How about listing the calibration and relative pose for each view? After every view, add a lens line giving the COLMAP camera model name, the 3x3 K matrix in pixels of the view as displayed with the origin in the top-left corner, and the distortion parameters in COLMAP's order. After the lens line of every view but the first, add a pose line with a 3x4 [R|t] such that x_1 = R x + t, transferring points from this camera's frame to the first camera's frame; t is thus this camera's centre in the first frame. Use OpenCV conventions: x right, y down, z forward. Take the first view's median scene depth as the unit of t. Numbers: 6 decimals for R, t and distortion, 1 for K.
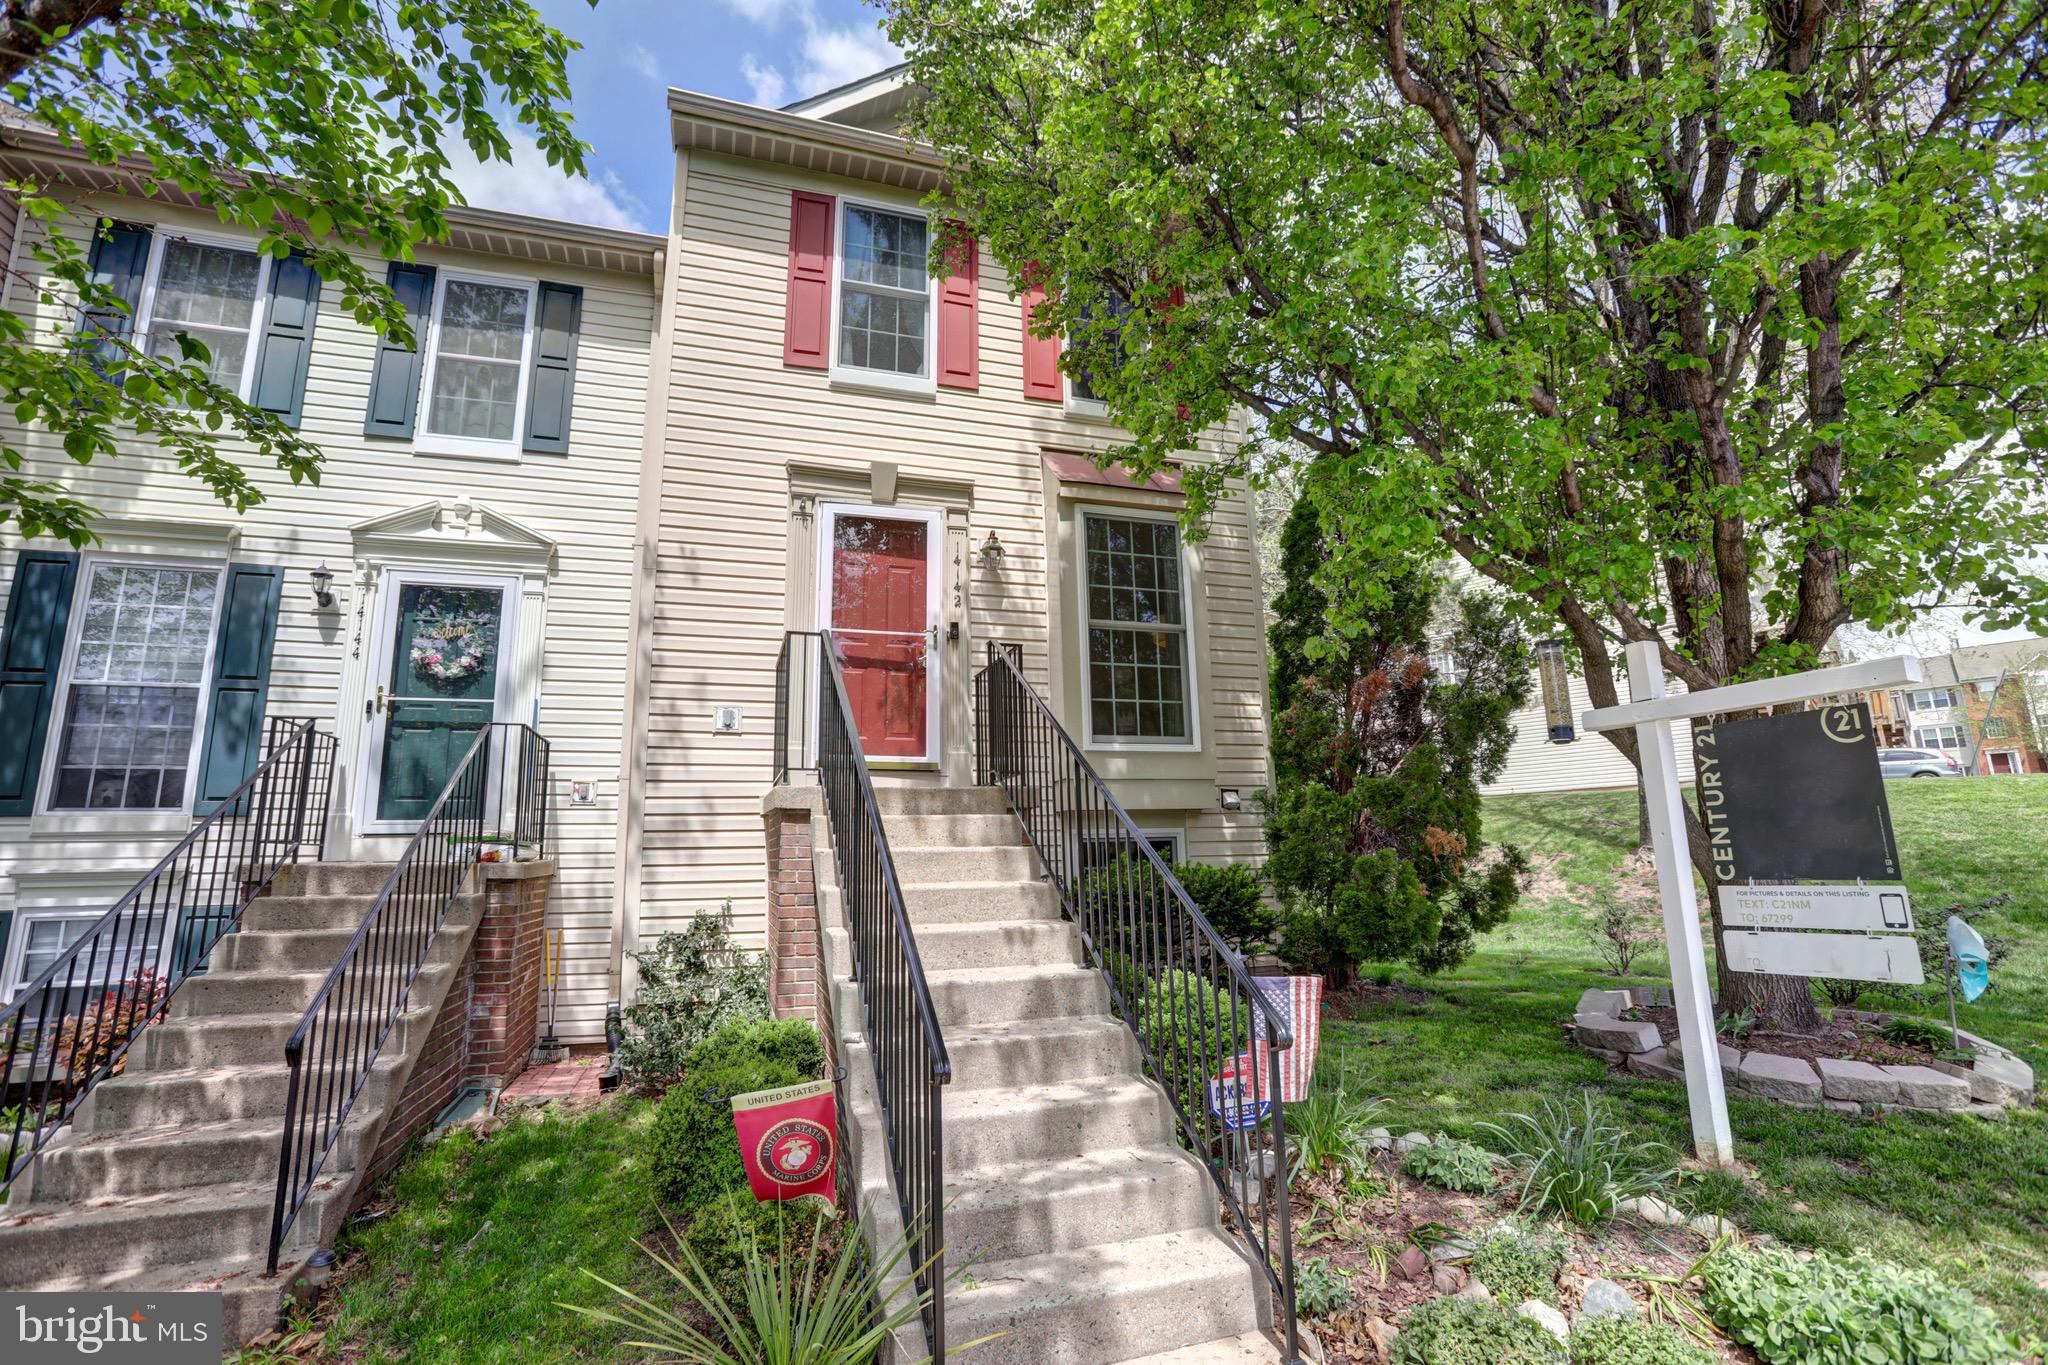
lens RADIAL K [[936.3, 0, 1018.3], [0, 936.3, 684.8], [0, 0, 1]] dist [-0.053050, 0.016796]
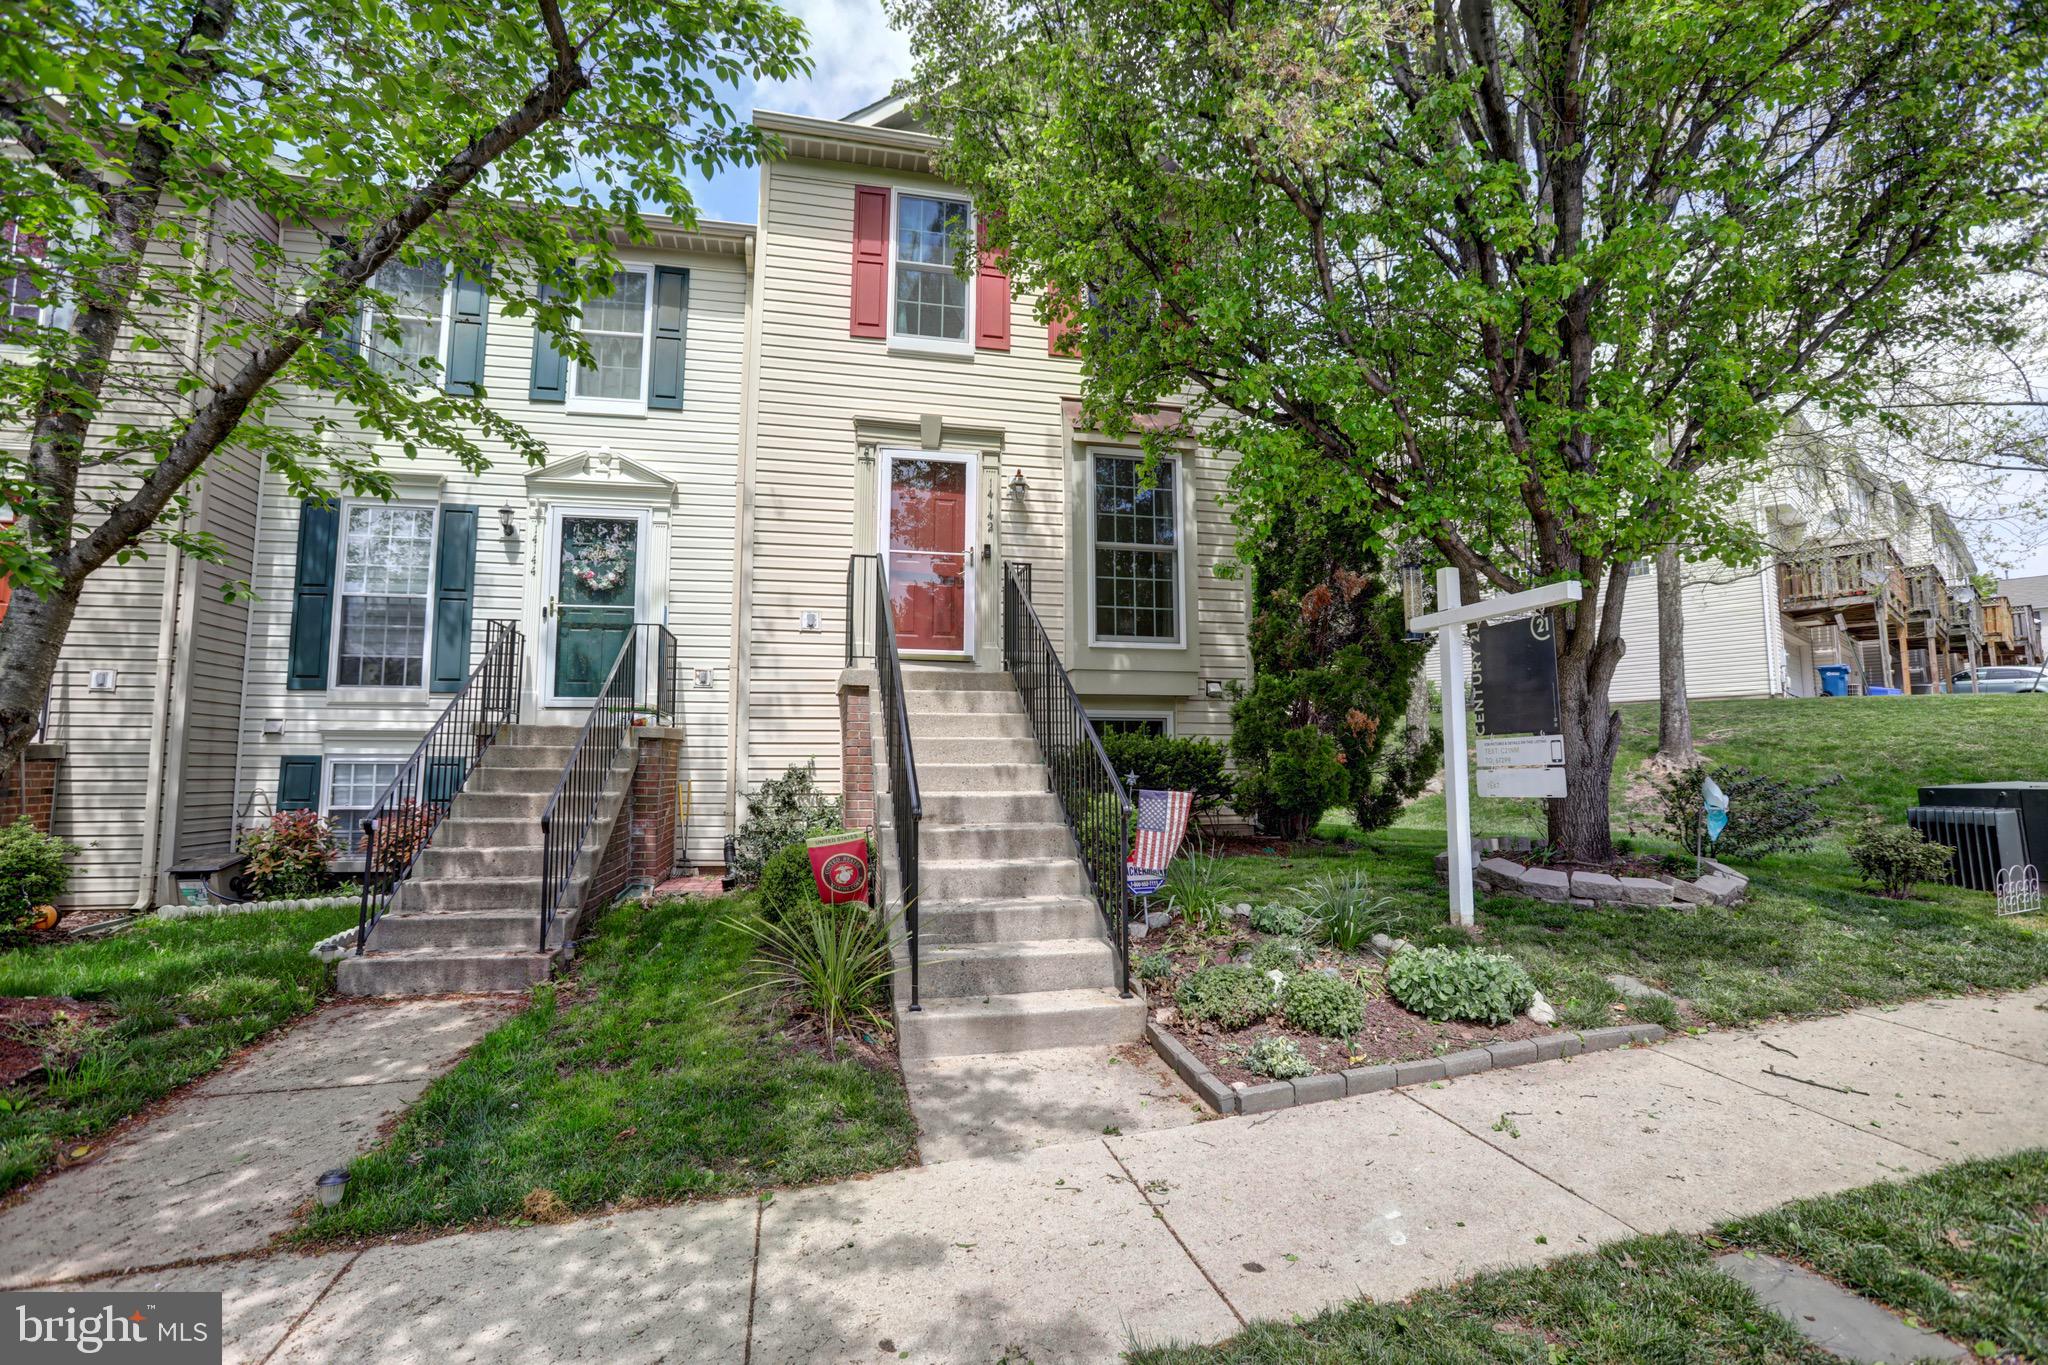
lens RADIAL K [[936.3, 0, 1013.8], [0, 936.3, 684.4], [0, 0, 1]] dist [-0.053050, 0.016796]
pose [[0.995043, 0.012194, -0.098692, 0.099399], [-0.002443, 0.995151, 0.098325, -0.004321], [0.099412, -0.097597, 0.990249, -0.269634]]
